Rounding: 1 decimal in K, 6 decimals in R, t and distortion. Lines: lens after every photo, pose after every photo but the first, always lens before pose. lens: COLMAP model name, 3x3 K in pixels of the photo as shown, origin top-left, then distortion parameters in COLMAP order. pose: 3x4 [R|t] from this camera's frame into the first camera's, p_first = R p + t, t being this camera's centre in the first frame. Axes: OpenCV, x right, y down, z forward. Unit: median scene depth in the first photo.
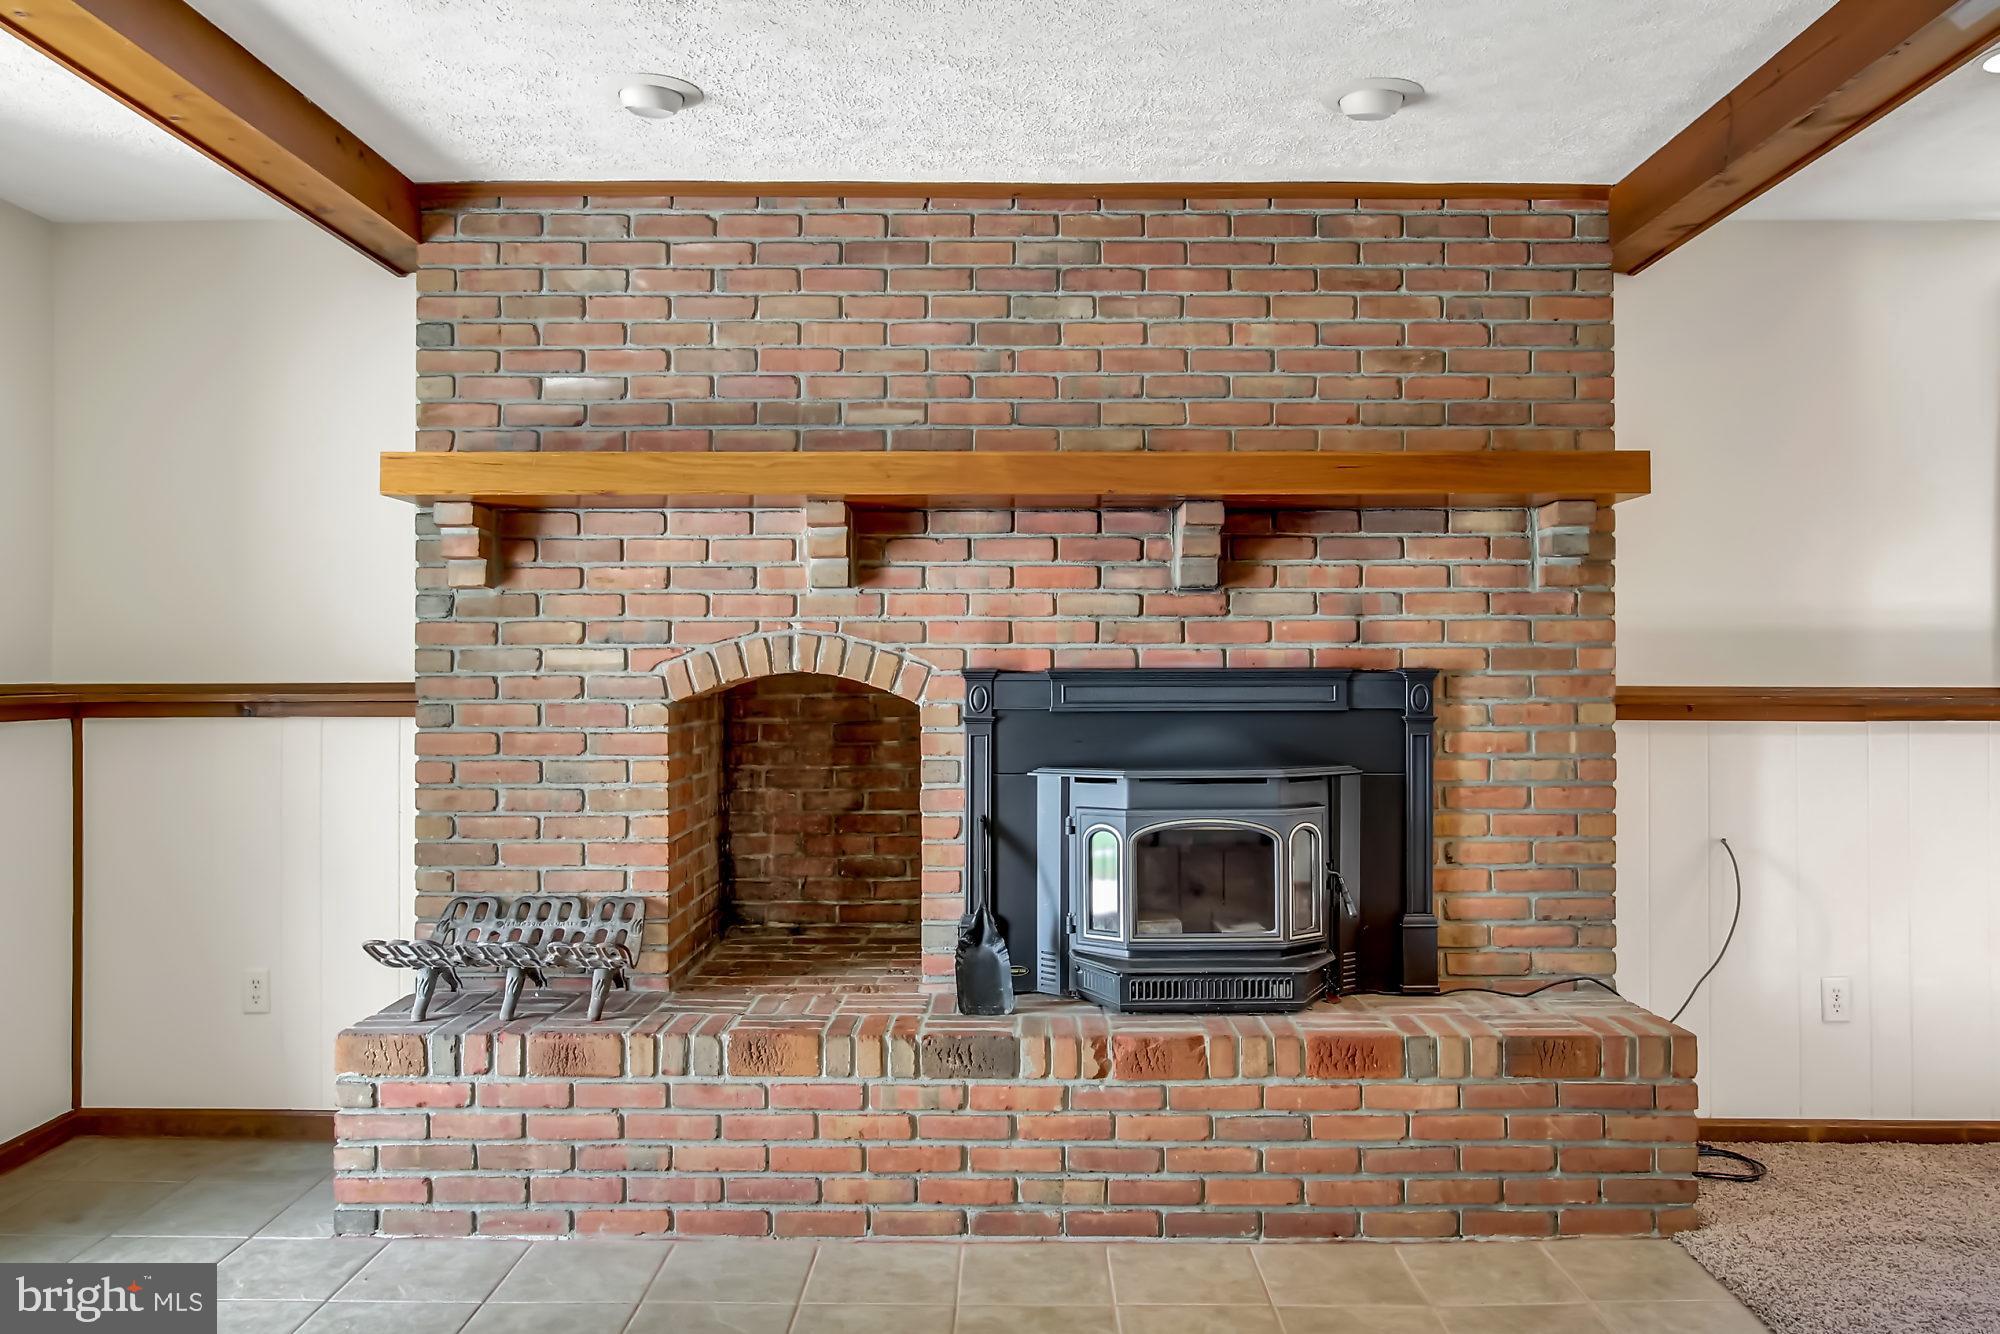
lens RADIAL K [[1474.0, 0, 1000.0], [0, 1474.0, 667.0], [0, 0, 1]] dist [-0.007755, -0.004321]
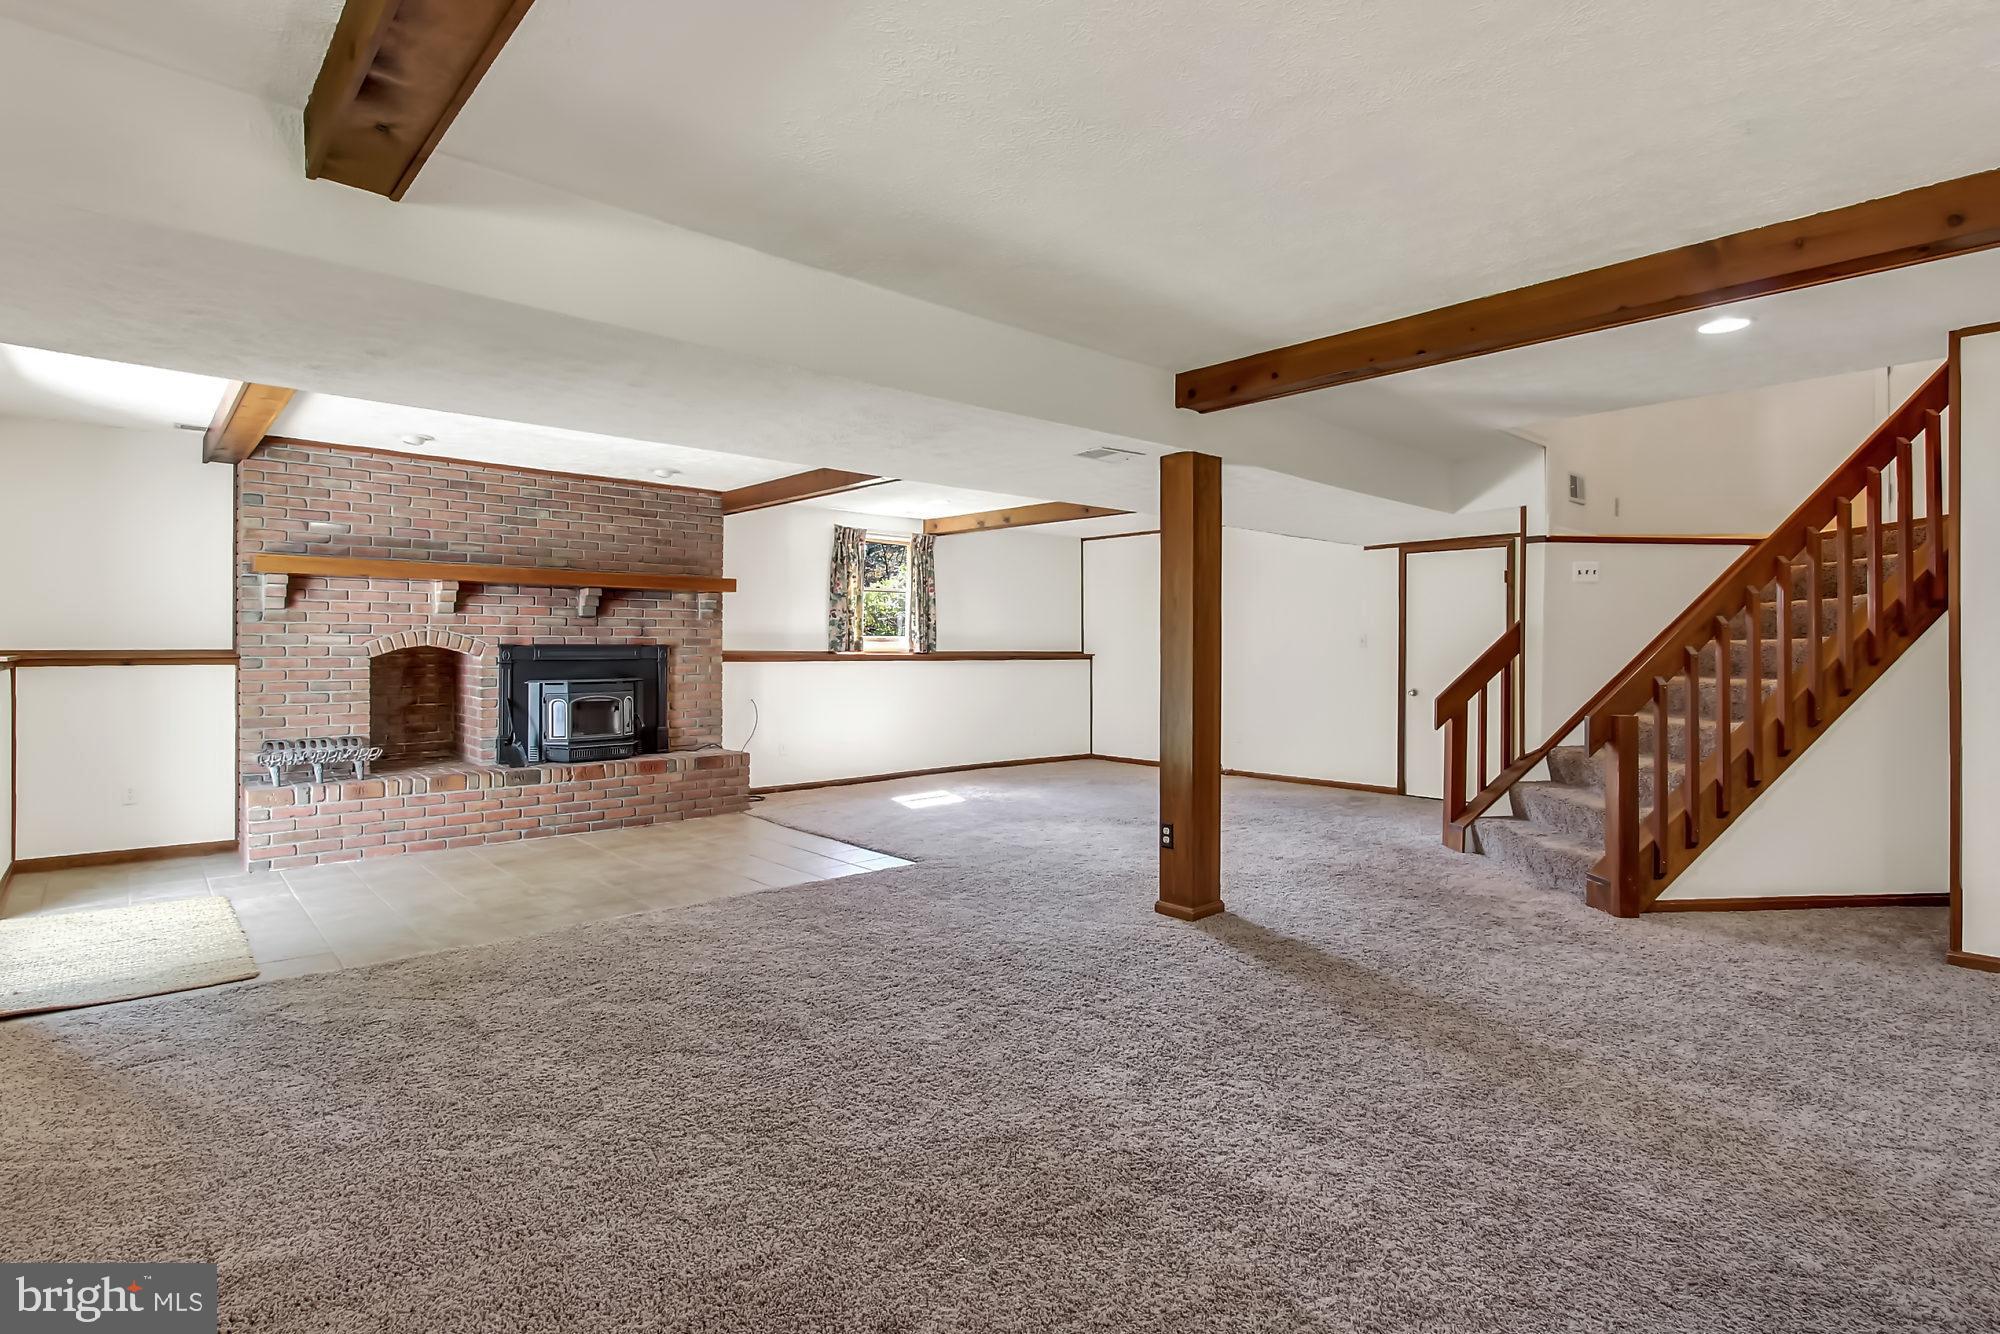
lens RADIAL K [[996.7, 0, 1000.0], [0, 996.7, 643.2], [0, 0, 1]] dist [-0.001002, -0.000154]
pose [[0.735269, 0.005109, 0.677756, -0.585117], [-0.005860, 0.999982, -0.001180, -0.004214], [-0.677750, -0.003104, 0.735286, -0.958731]]
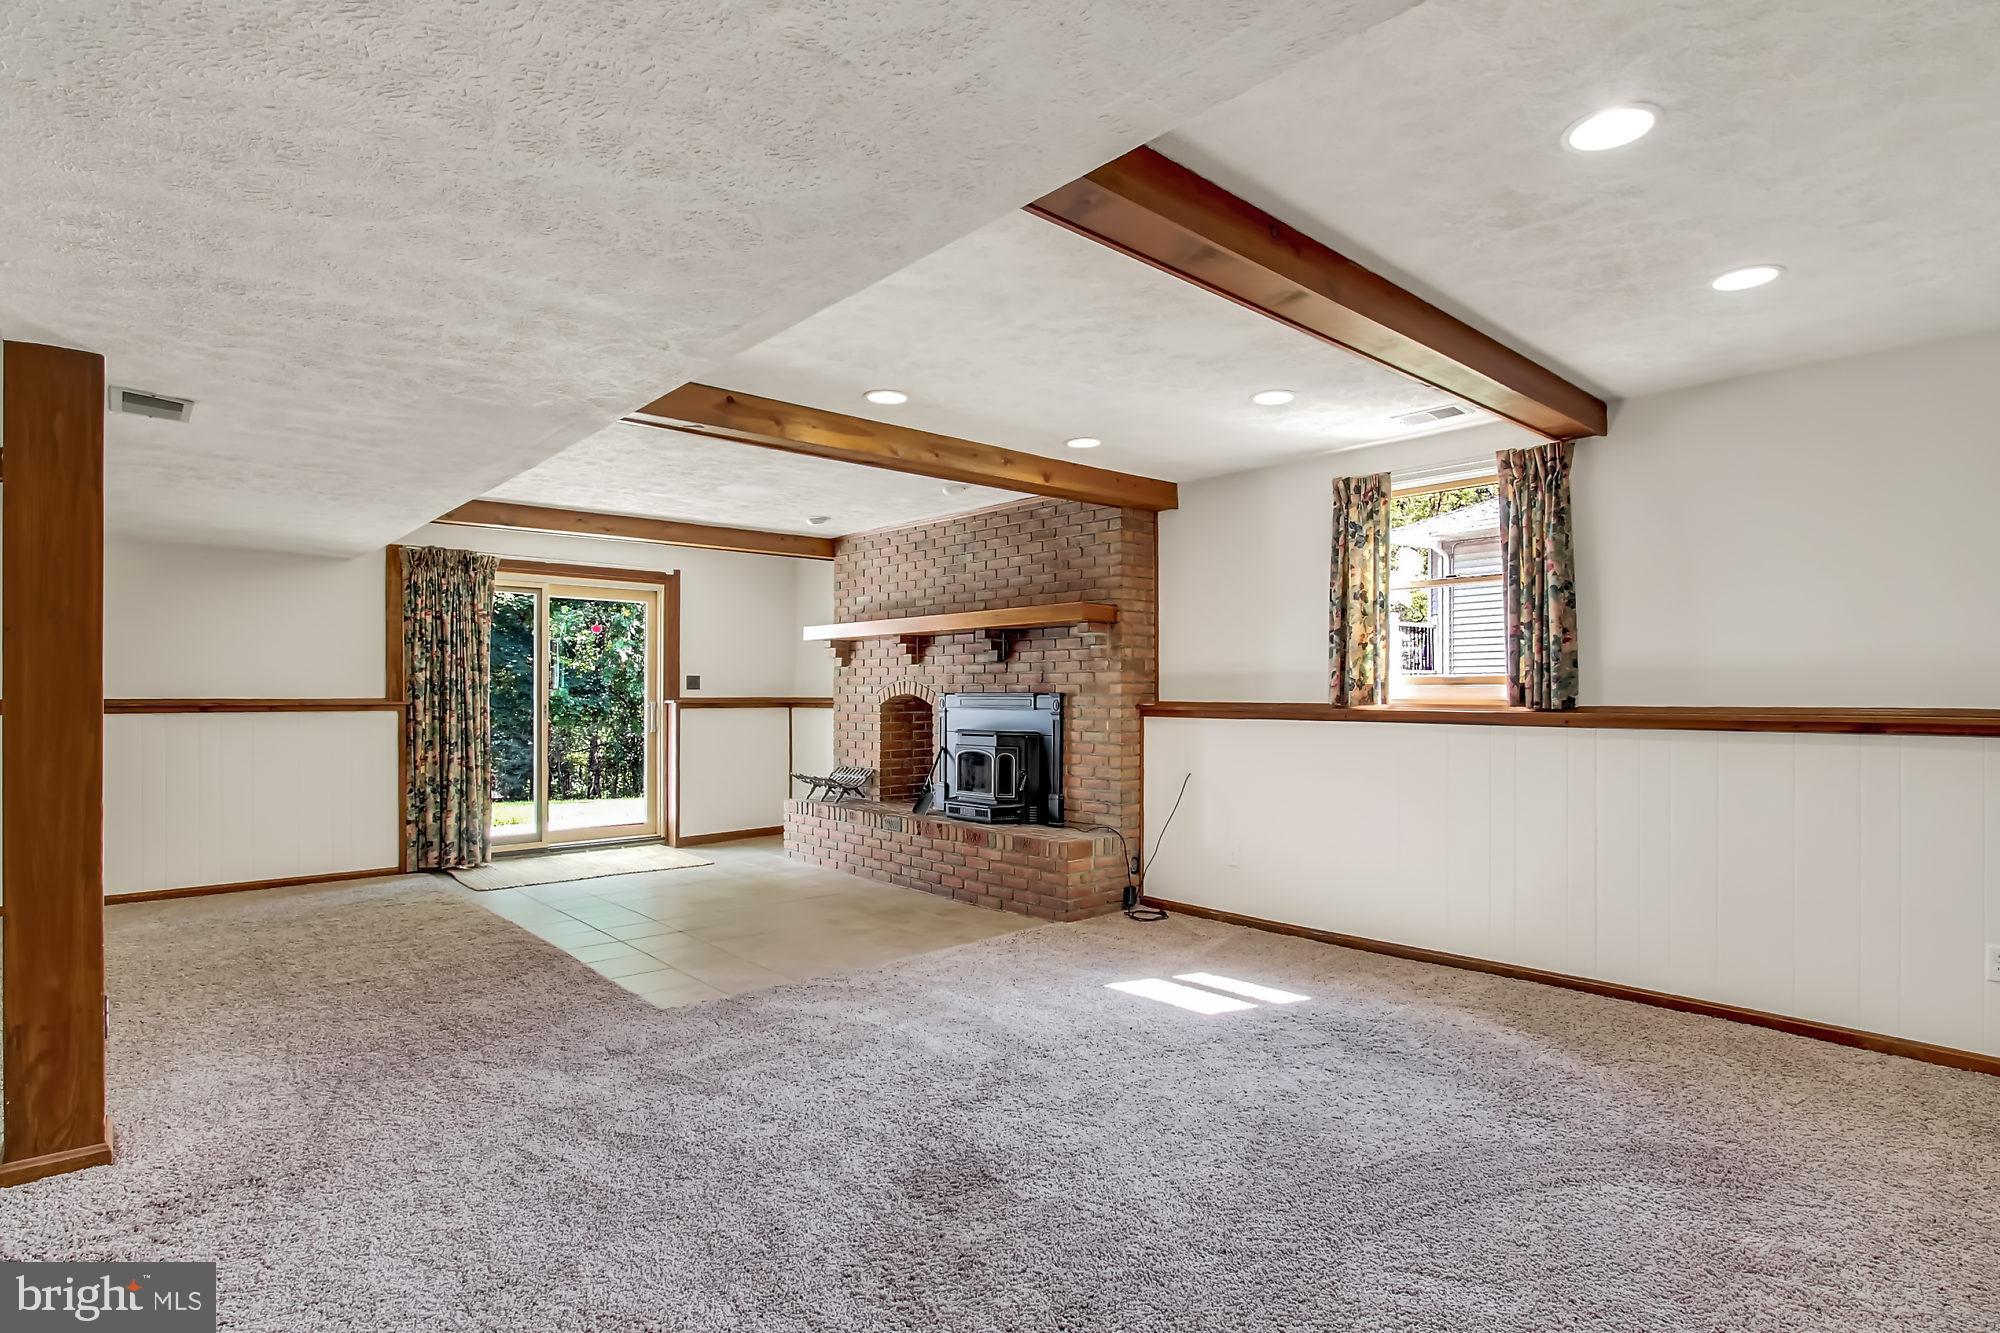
lens RADIAL K [[999.0, 0, 1000.0], [0, 999.0, 666.5], [0, 0, 1]] dist [-0.000328, 0.000265]
pose [[0.676744, -0.018710, -0.735981, 1.425291], [0.010343, 0.999820, -0.015907, -0.017323], [0.736146, 0.003153, 0.676816, -0.183833]]
